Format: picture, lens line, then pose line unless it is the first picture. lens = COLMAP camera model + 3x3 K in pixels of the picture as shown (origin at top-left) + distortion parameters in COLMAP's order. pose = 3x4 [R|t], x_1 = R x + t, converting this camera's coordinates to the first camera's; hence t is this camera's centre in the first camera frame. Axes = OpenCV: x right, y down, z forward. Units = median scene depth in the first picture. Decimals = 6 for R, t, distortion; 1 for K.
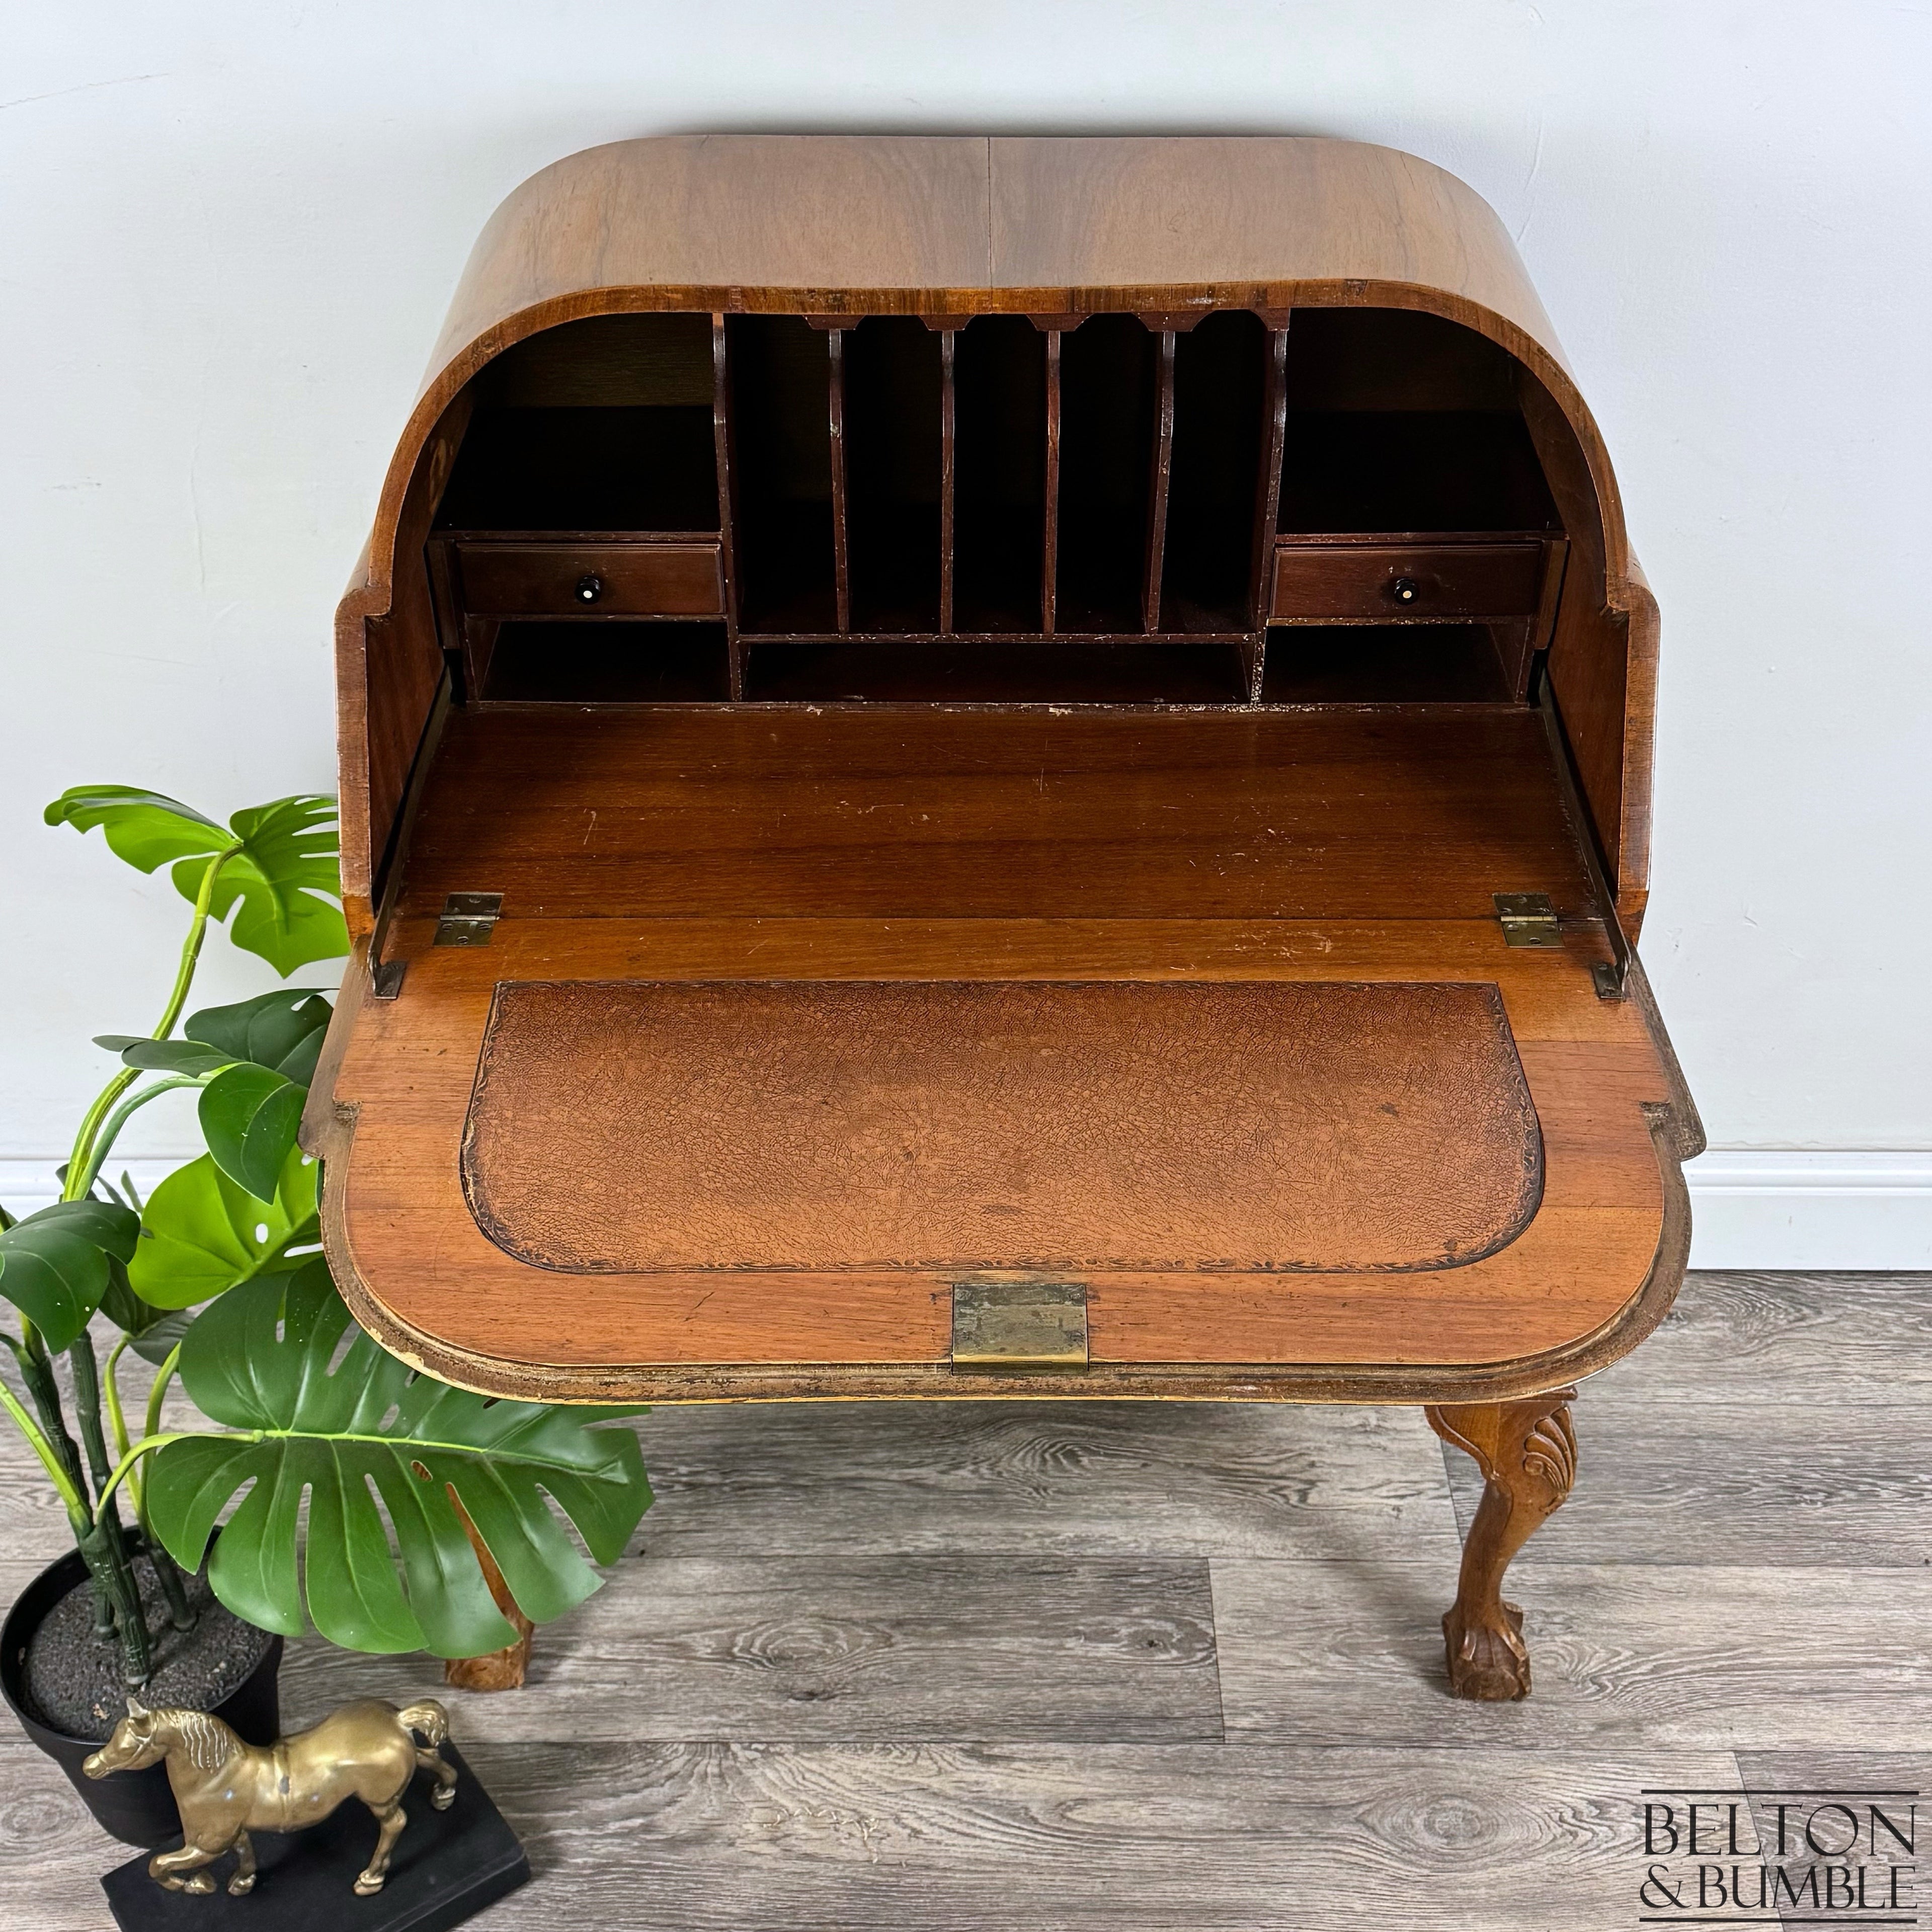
lens RADIAL K [[2426.8, 0, 970.6], [0, 2426.8, 967.8], [0, 0, 1]] dist [0.228281, -0.536638]
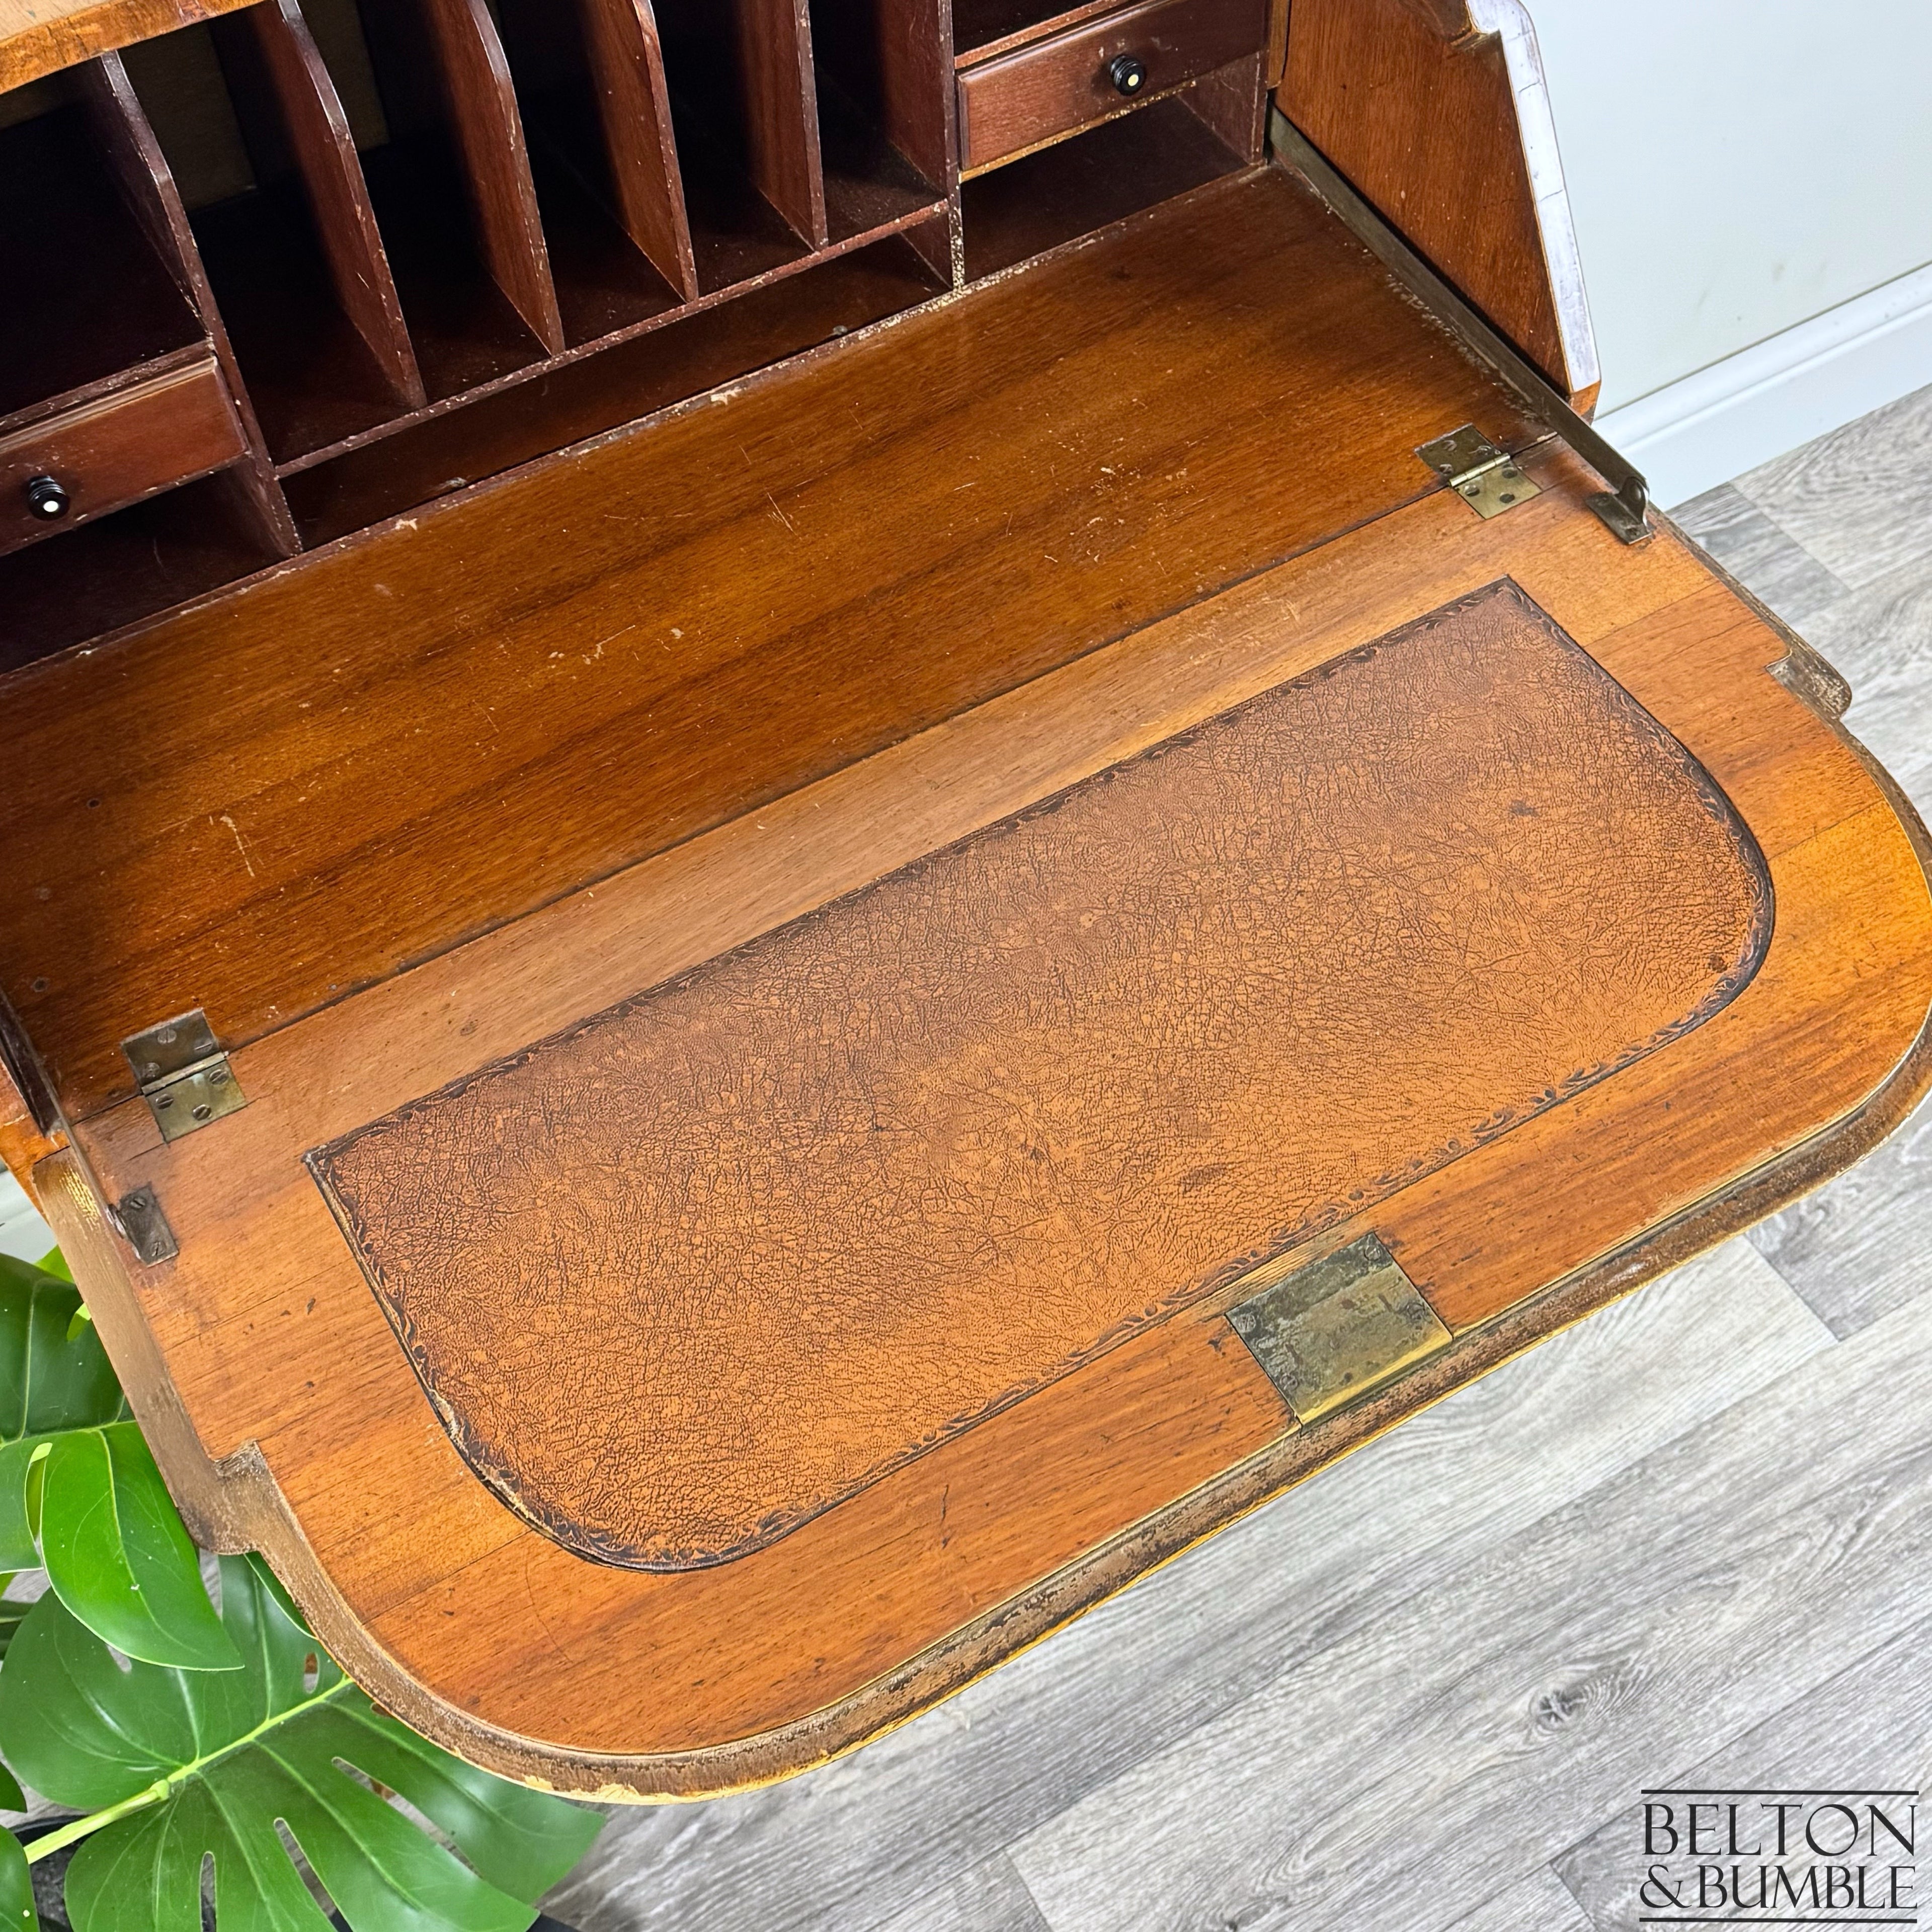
lens RADIAL K [[2426.8, 0, 970.6], [0, 2426.8, 967.8], [0, 0, 1]] dist [0.228281, -0.536638]
pose [[0.861371, -0.430666, 0.269382, -0.189210], [0.337676, 0.881623, 0.329722, -0.192358], [-0.379493, -0.193049, 0.904830, 0.323808]]
